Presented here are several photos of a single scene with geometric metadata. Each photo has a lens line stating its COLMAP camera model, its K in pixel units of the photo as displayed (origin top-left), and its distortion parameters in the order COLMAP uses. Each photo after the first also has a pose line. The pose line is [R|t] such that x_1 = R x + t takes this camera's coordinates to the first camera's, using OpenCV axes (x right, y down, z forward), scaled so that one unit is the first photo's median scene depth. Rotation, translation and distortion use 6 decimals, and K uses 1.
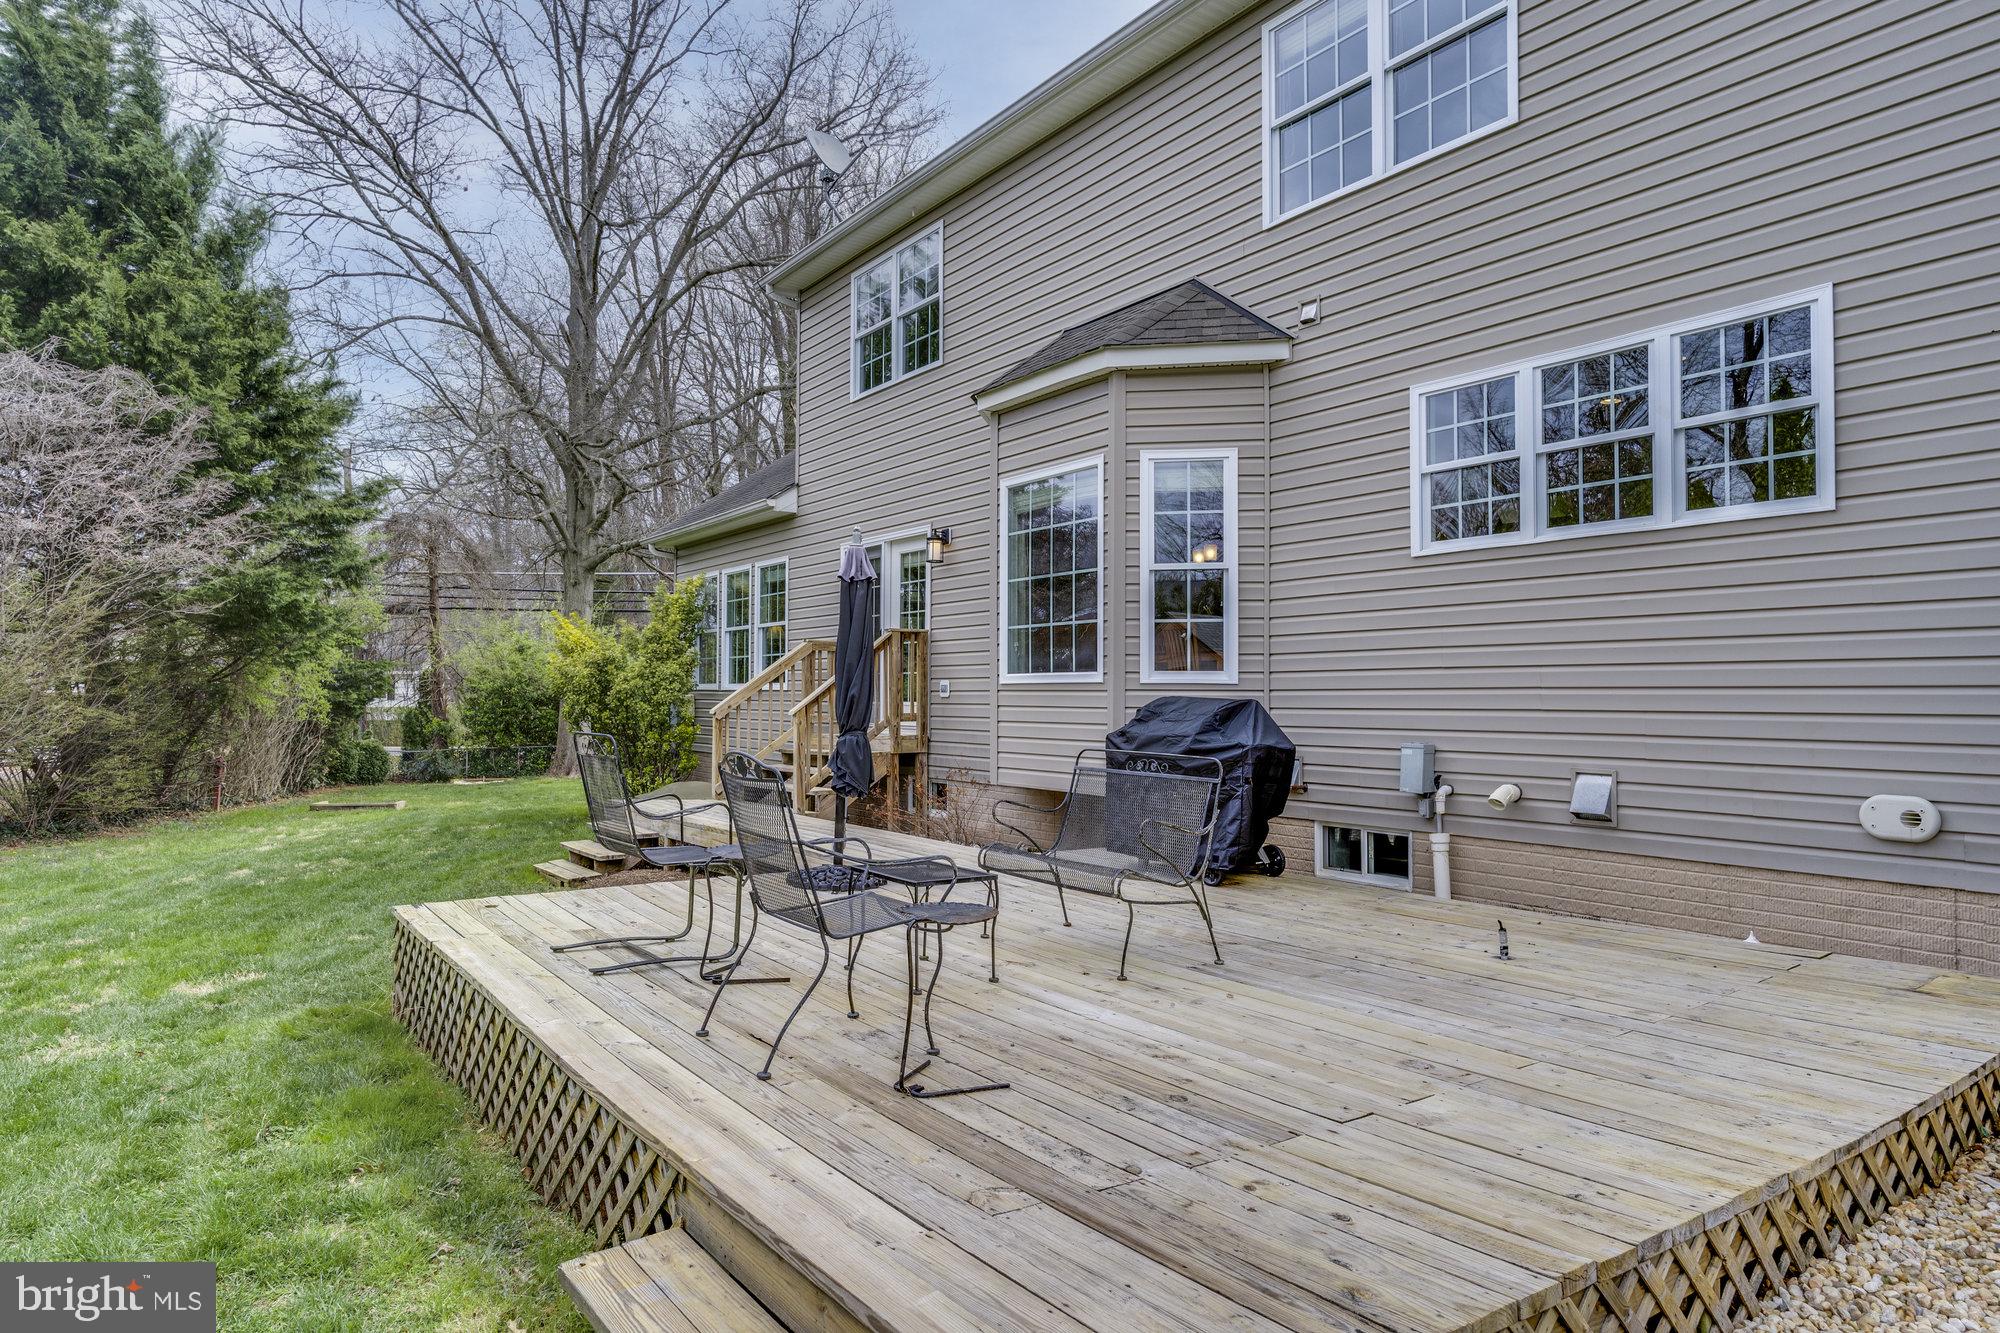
lens RADIAL K [[1198.9, 0, 1007.4], [0, 1198.9, 695.6], [0, 0, 1]] dist [0.009296, 0.003281]
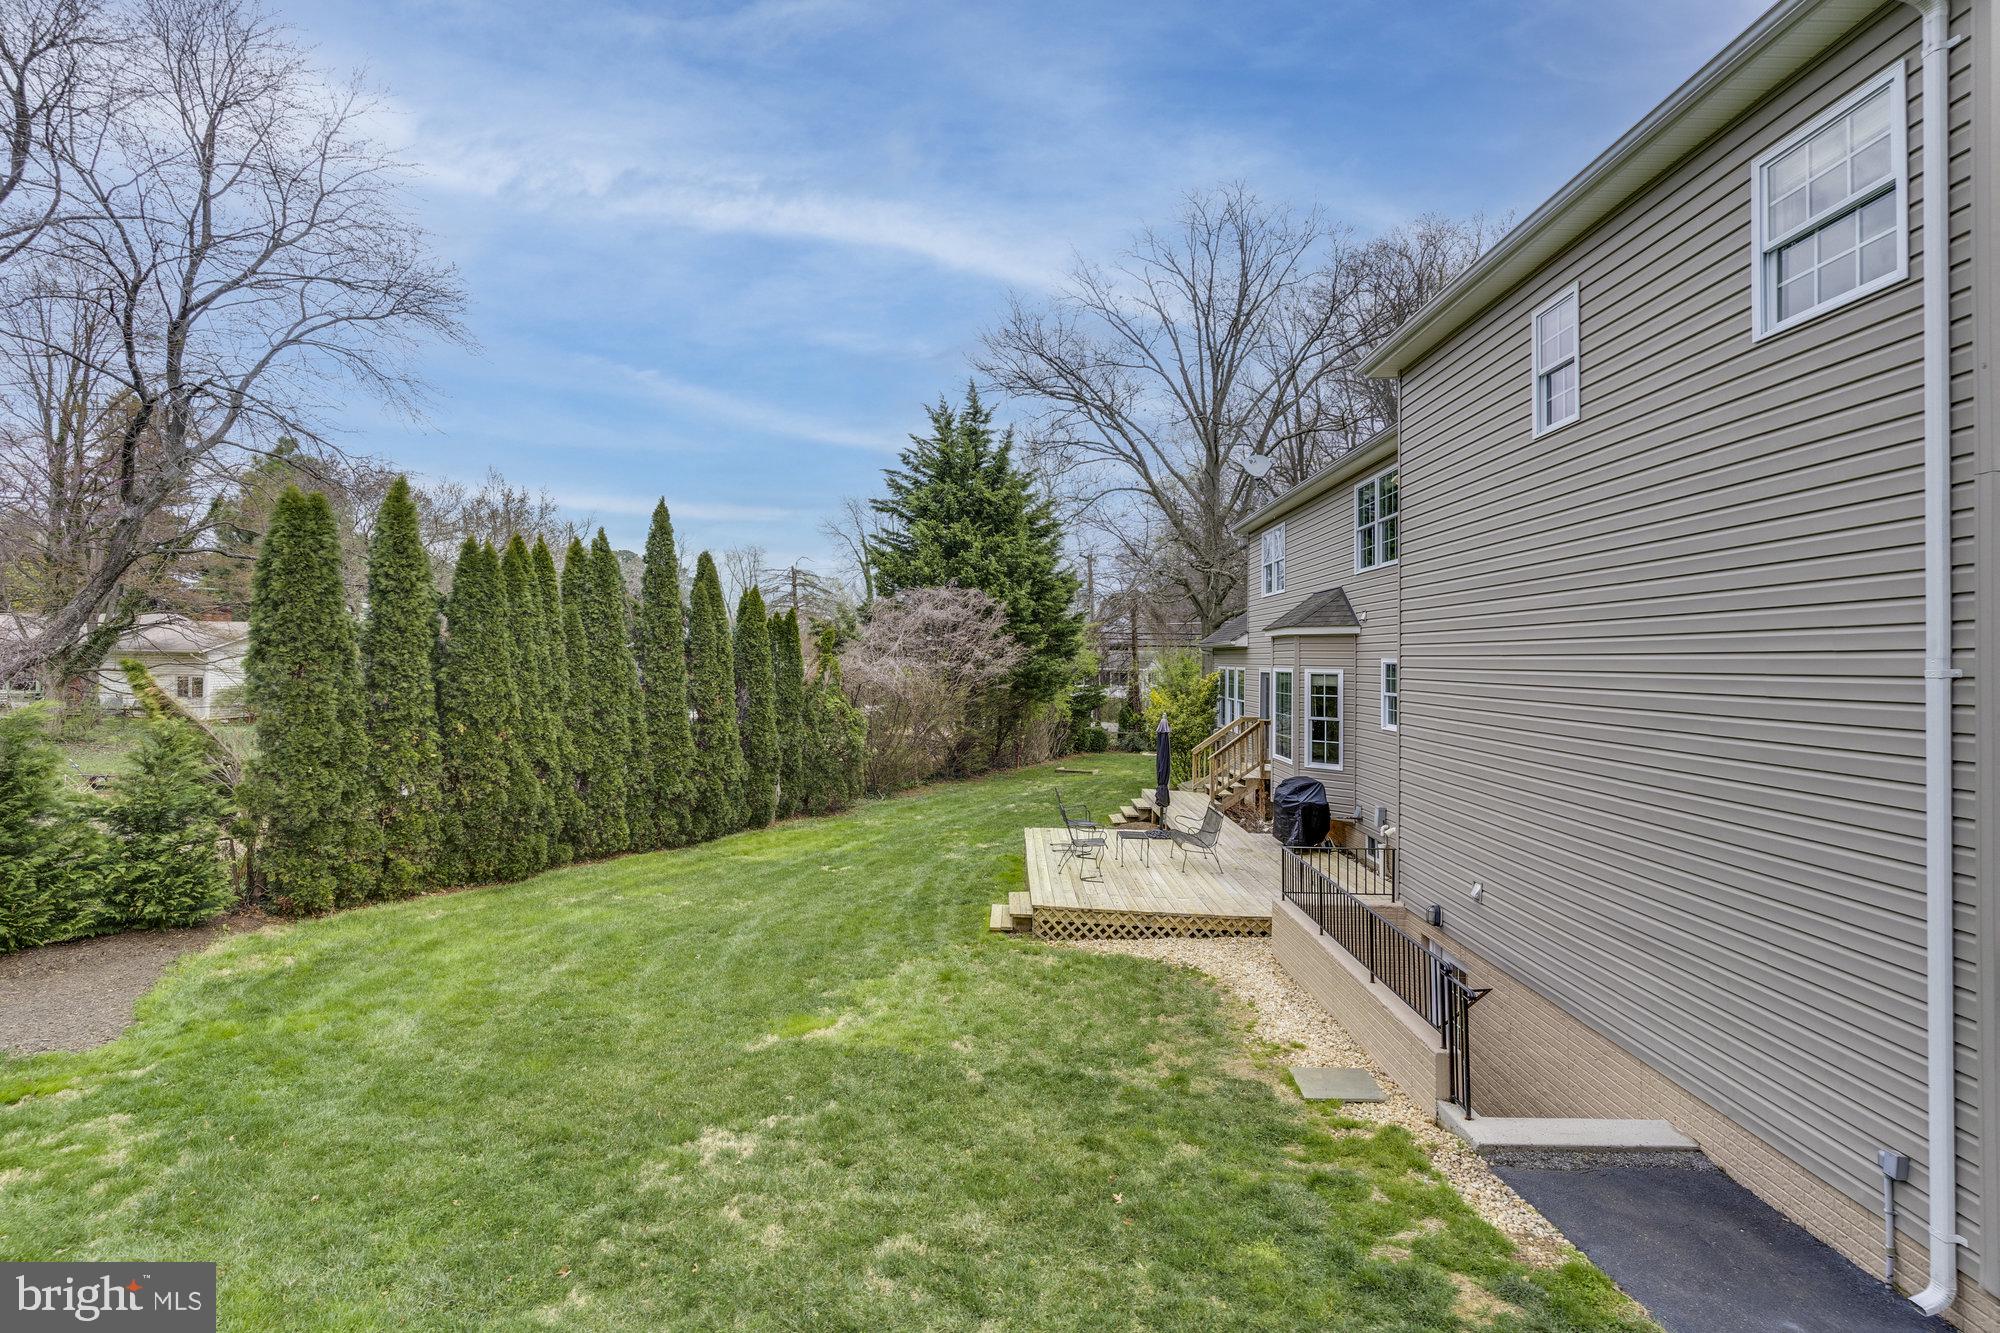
lens RADIAL K [[974.6, 0, 965.2], [0, 974.6, 658.9], [0, 0, 1]] dist [0.002867, 0.000625]
pose [[0.786042, 0.001272, -0.618172, 0.552096], [-0.006508, 0.999959, -0.006218, -0.147816], [0.618139, 0.008911, 0.786018, -0.665603]]
